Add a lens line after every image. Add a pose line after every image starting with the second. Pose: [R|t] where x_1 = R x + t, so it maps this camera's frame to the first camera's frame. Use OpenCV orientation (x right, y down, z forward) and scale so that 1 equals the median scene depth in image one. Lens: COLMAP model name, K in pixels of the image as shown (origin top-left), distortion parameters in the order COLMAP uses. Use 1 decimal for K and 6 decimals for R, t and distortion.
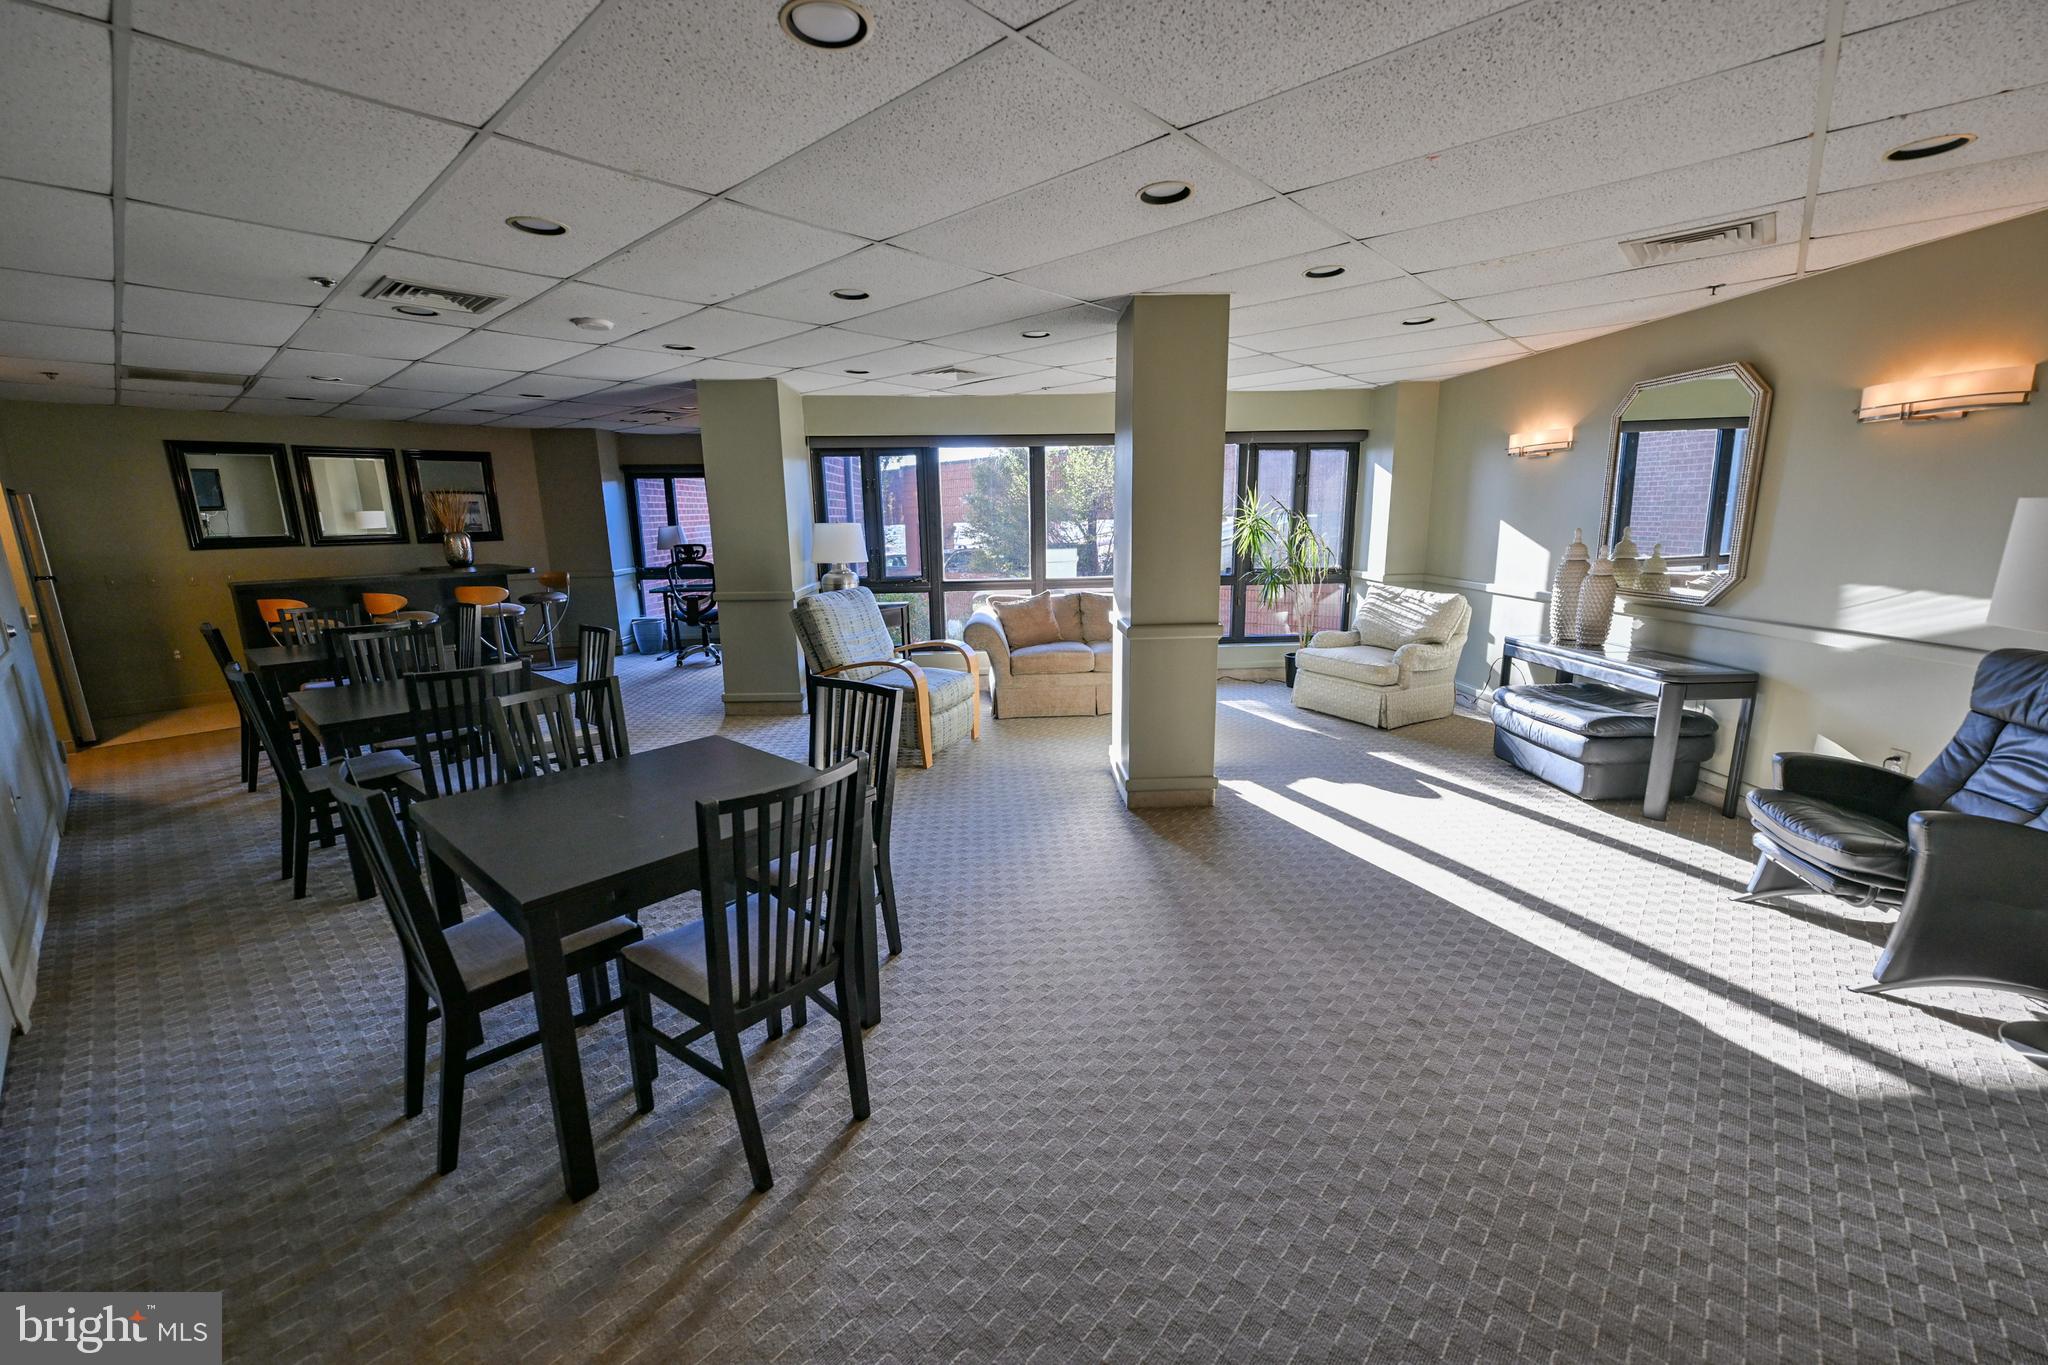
lens RADIAL K [[806.0, 0, 1018.5], [0, 806.0, 679.5], [0, 0, 1]] dist [-0.001610, 0.000104]
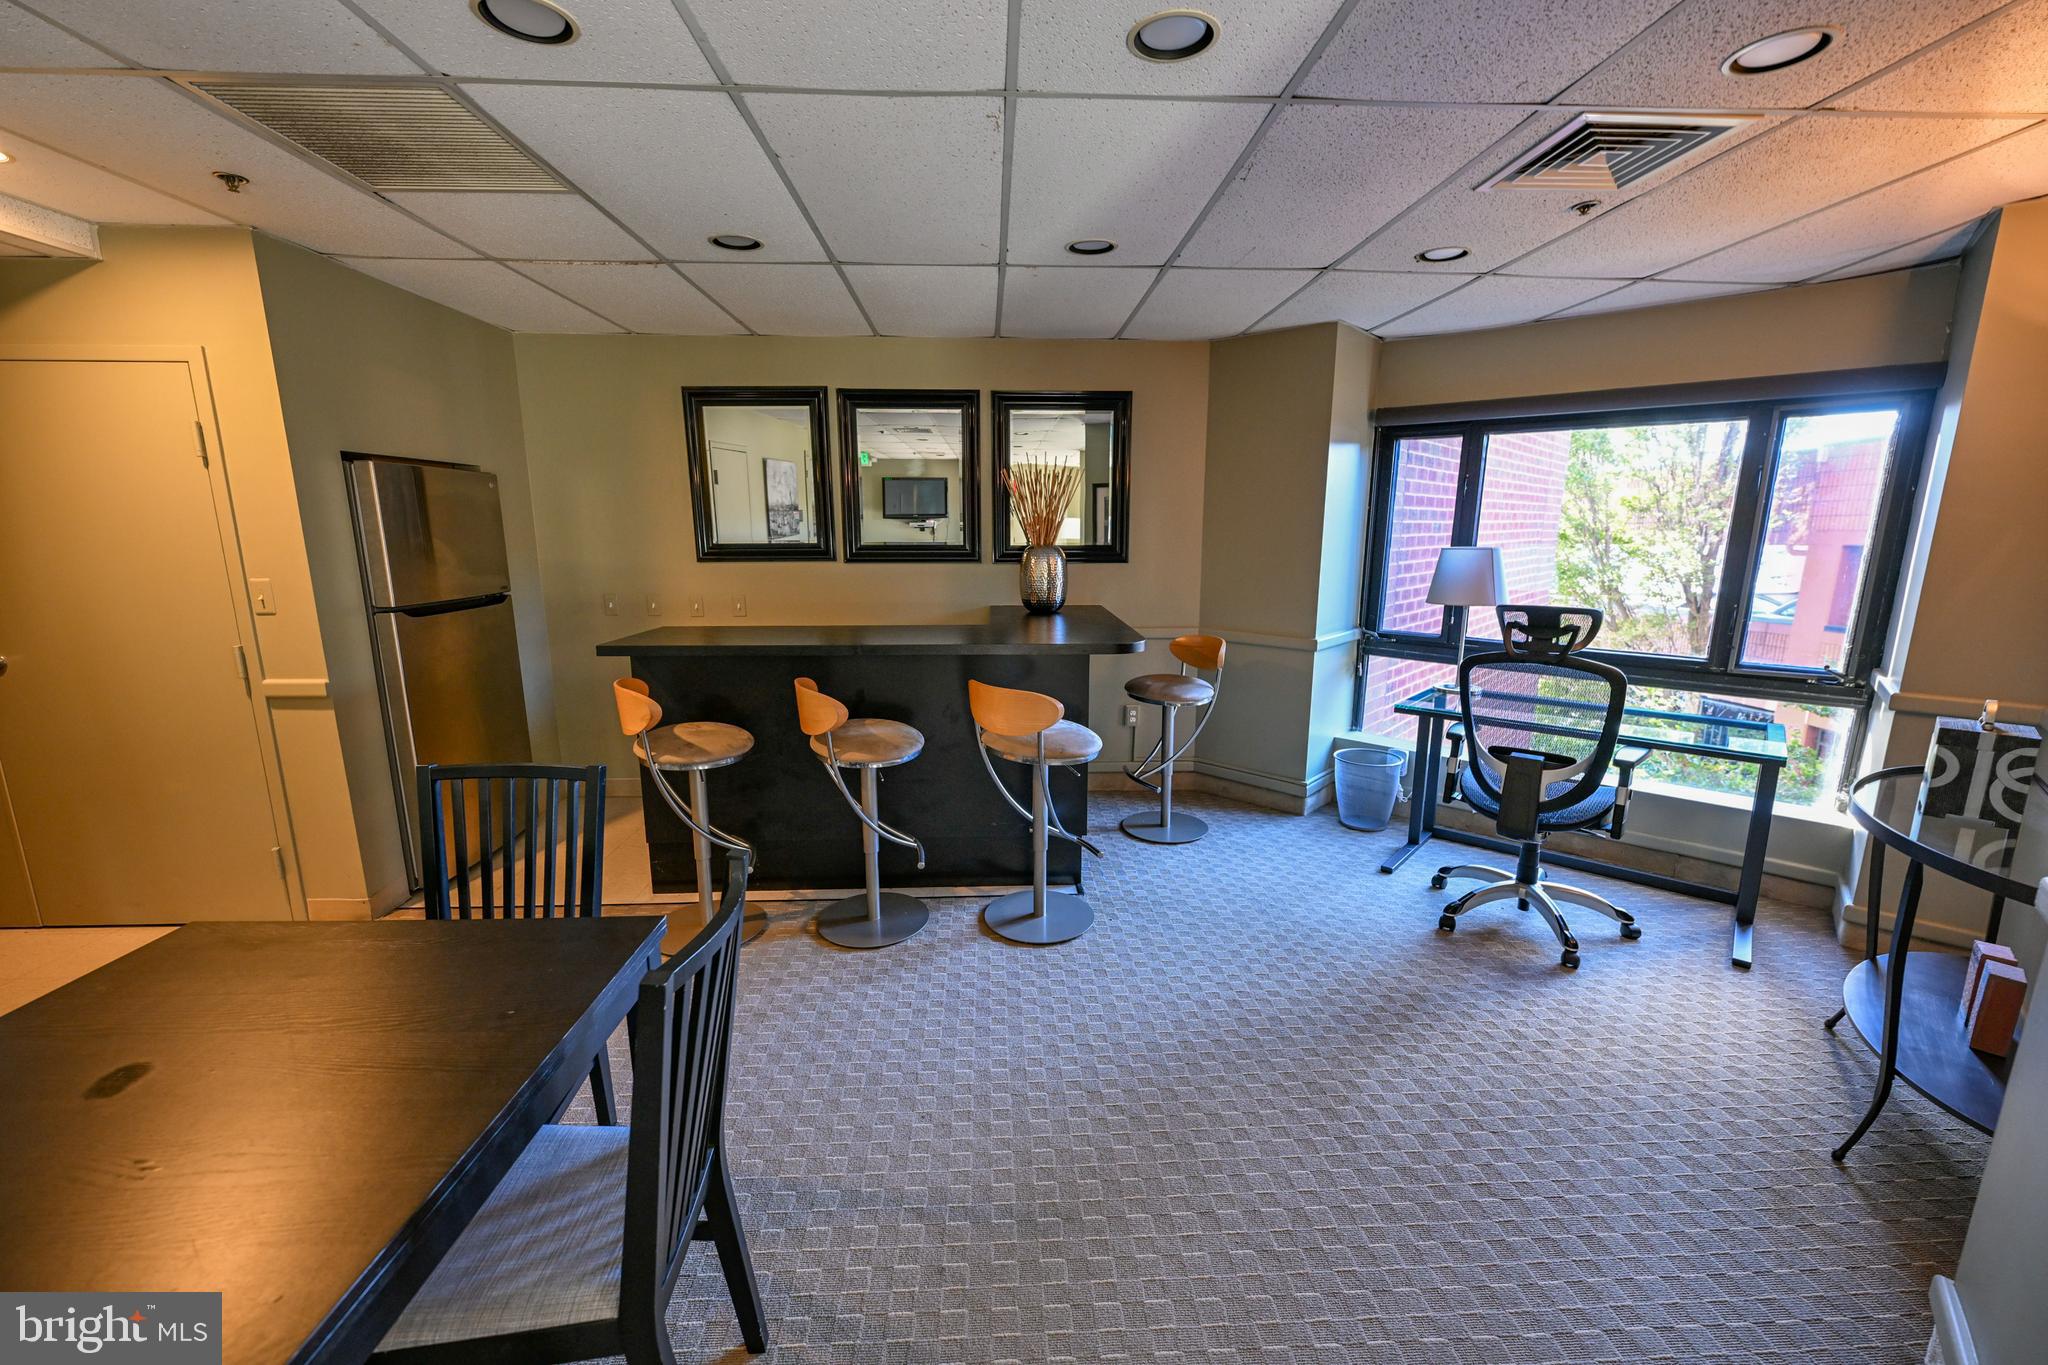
lens RADIAL K [[806.0, 0, 1018.3], [0, 806.0, 687.4], [0, 0, 1]] dist [-0.001610, 0.000104]
pose [[0.701002, 0.149895, -0.697229, -0.317040], [-0.160588, 0.985731, 0.050463, -0.109535], [0.694844, 0.076592, 0.715070, 0.589990]]
